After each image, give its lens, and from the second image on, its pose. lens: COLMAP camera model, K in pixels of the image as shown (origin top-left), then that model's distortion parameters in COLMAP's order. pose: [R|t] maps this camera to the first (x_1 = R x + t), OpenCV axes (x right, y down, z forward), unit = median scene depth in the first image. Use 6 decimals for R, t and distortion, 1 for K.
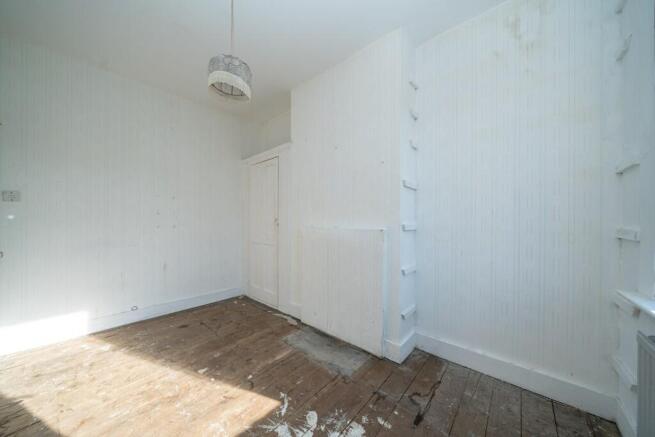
lens RADIAL K [[226.6, 0, 326.2], [0, 226.6, 221.0], [0, 0, 1]] dist [-0.011086, -0.000089]
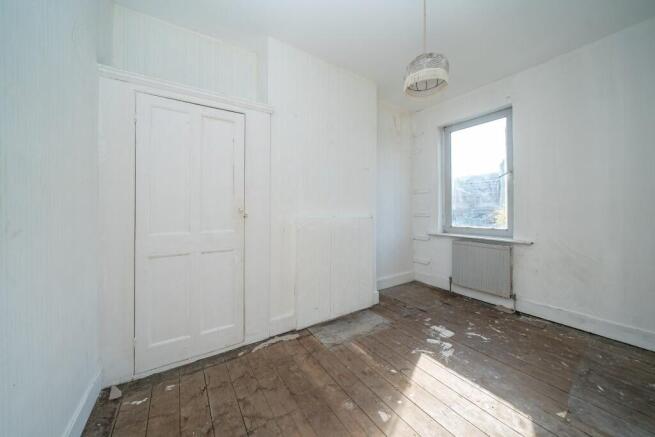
lens RADIAL K [[224.9, 0, 325.4], [0, 224.9, 207.6], [0, 0, 1]] dist [-0.008428, -0.000038]
pose [[0.262757, 0.004309, 0.964852, -1.083990], [0.002418, 0.999984, -0.005124, -0.008765], [-0.964859, 0.003679, 0.262743, 0.822538]]
